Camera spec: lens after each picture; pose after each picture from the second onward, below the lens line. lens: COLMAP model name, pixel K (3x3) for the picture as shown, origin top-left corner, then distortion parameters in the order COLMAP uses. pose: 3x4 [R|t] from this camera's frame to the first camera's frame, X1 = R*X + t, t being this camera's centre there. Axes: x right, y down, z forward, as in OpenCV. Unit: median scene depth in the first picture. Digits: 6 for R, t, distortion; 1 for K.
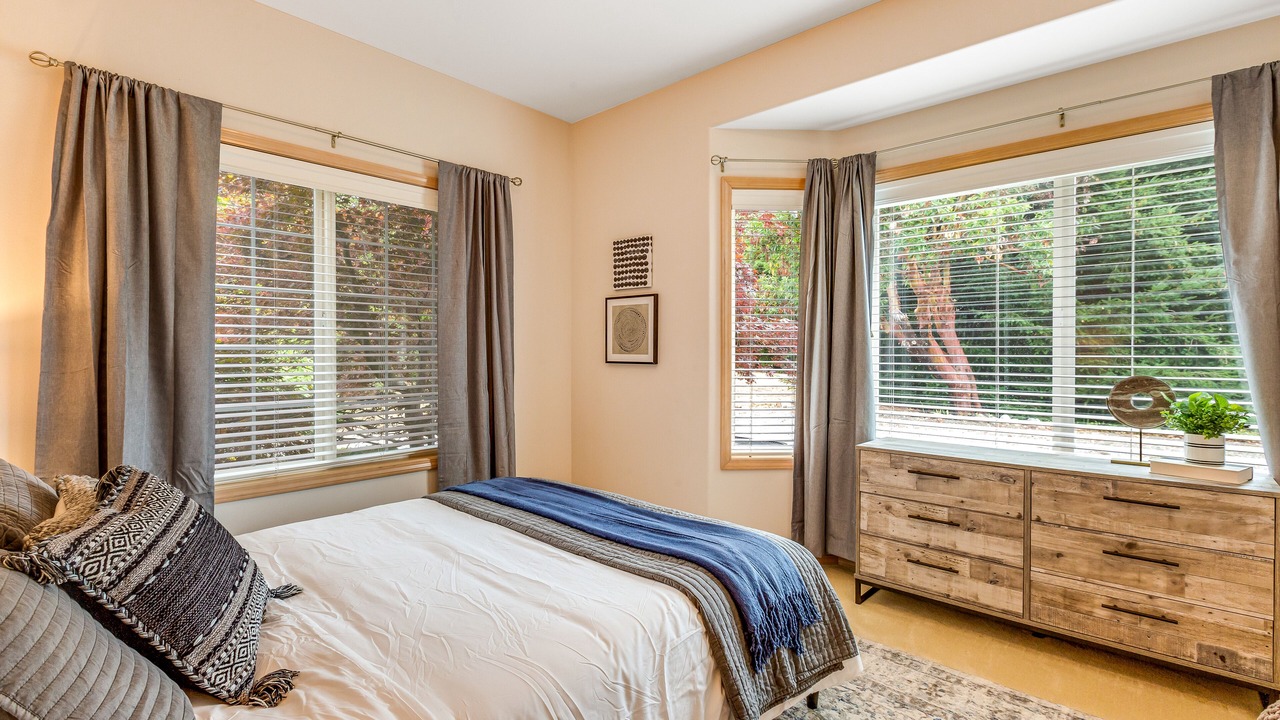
lens RADIAL K [[586.8, 0, 640.0], [0, 586.8, 360.0], [0, 0, 1]] dist [-0.001710, -0.000159]
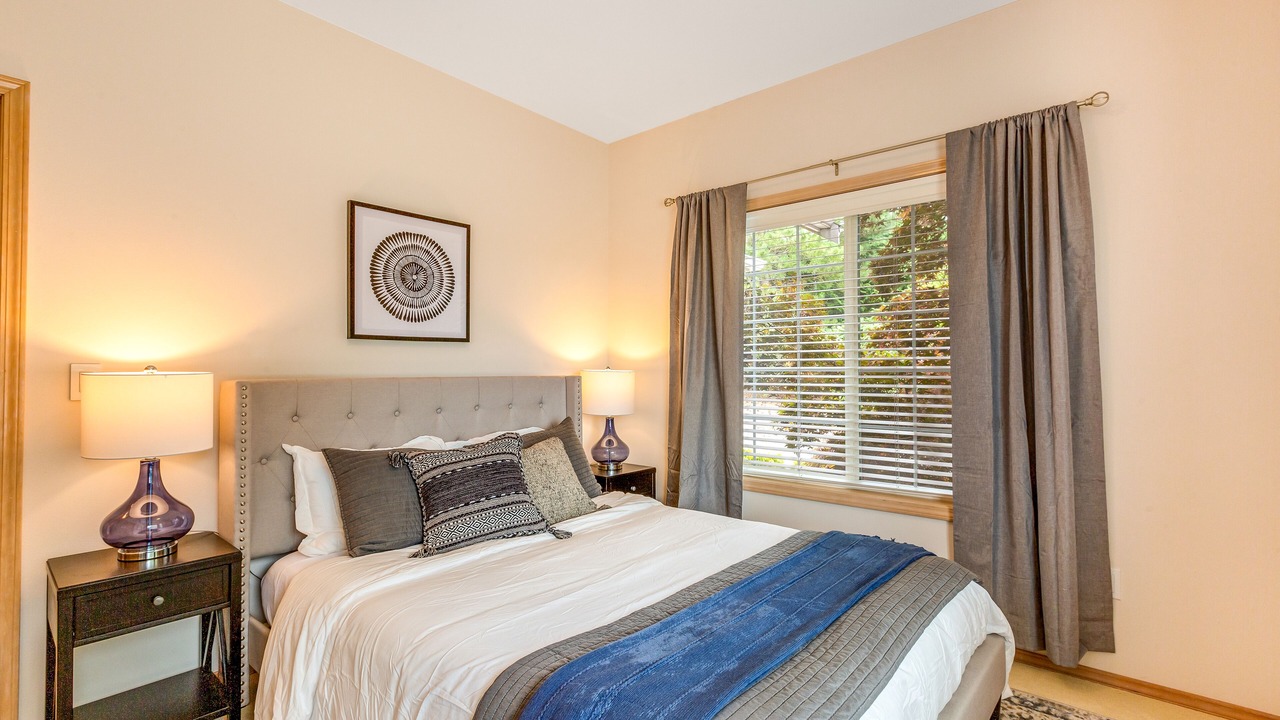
lens RADIAL K [[586.8, 0, 640.0], [0, 586.8, 360.0], [0, 0, 1]] dist [-0.001710, -0.000159]
pose [[0.027656, -0.022935, -0.999354, 0.561005], [-0.019044, 0.999543, -0.023466, -0.007078], [0.999436, 0.019680, 0.027207, 0.721271]]
